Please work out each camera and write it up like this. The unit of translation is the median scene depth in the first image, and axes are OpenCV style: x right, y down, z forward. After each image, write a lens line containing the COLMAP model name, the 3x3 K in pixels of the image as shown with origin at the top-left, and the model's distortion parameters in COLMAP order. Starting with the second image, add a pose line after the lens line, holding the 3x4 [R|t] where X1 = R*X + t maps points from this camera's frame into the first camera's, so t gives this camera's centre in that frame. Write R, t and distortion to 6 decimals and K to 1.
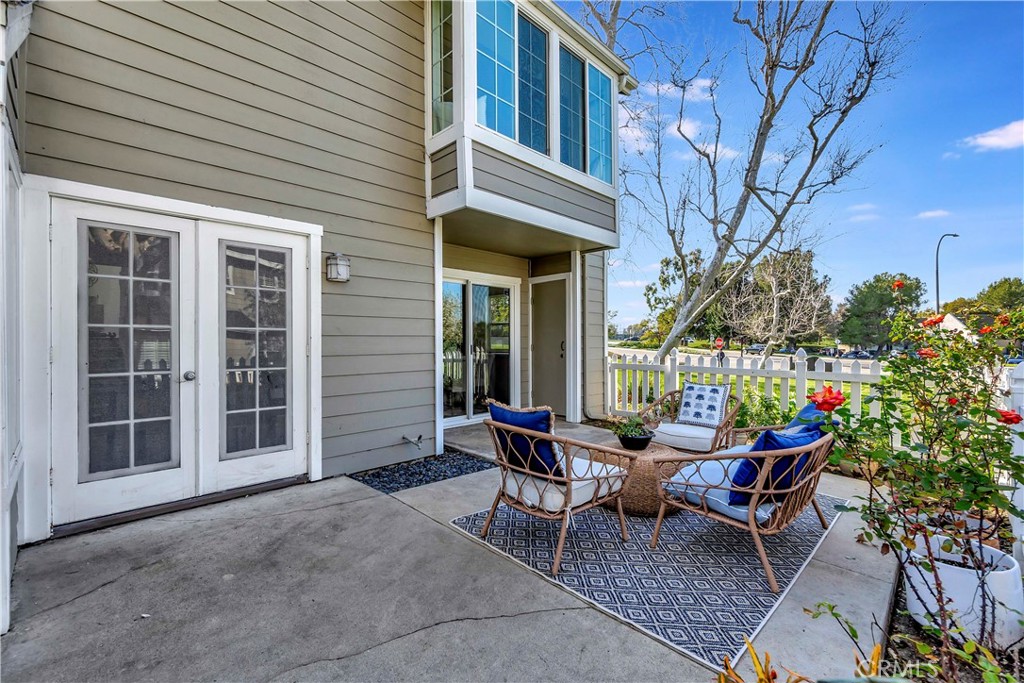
lens RADIAL K [[444.4, 0, 512.0], [0, 444.4, 341.5], [0, 0, 1]] dist [-0.000560, -0.000024]
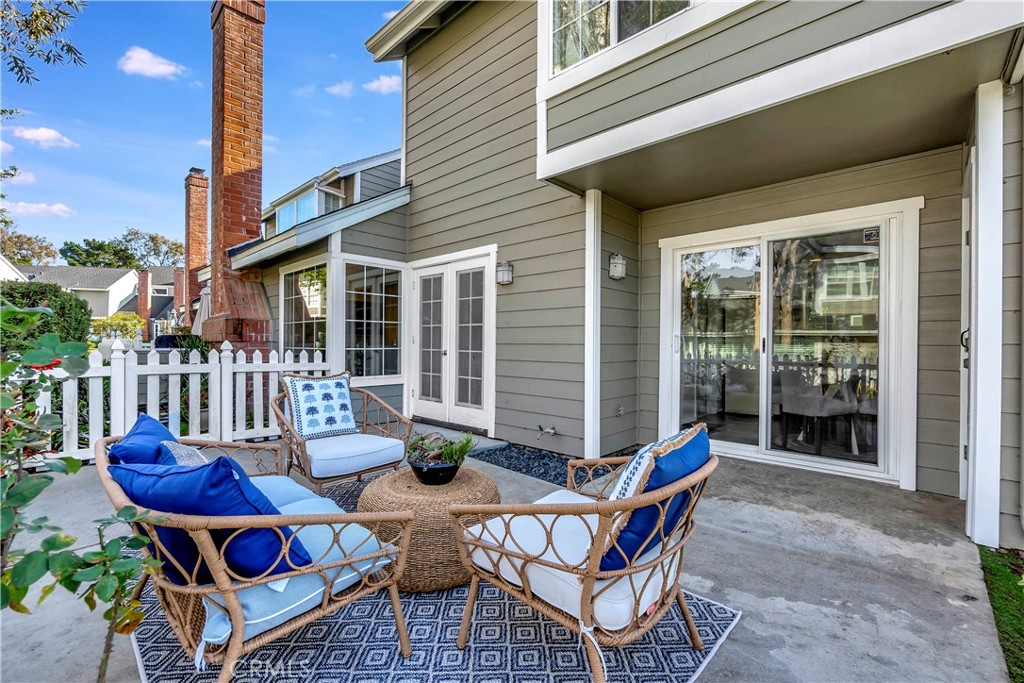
lens RADIAL K [[444.4, 0, 512.0], [0, 444.4, 341.5], [0, 0, 1]] dist [-0.000560, -0.000024]
pose [[0.025842, 0.006680, -0.999644, 0.873286], [-0.004466, 0.999968, 0.006566, 0.016438], [0.999656, 0.004294, 0.025871, 1.016415]]
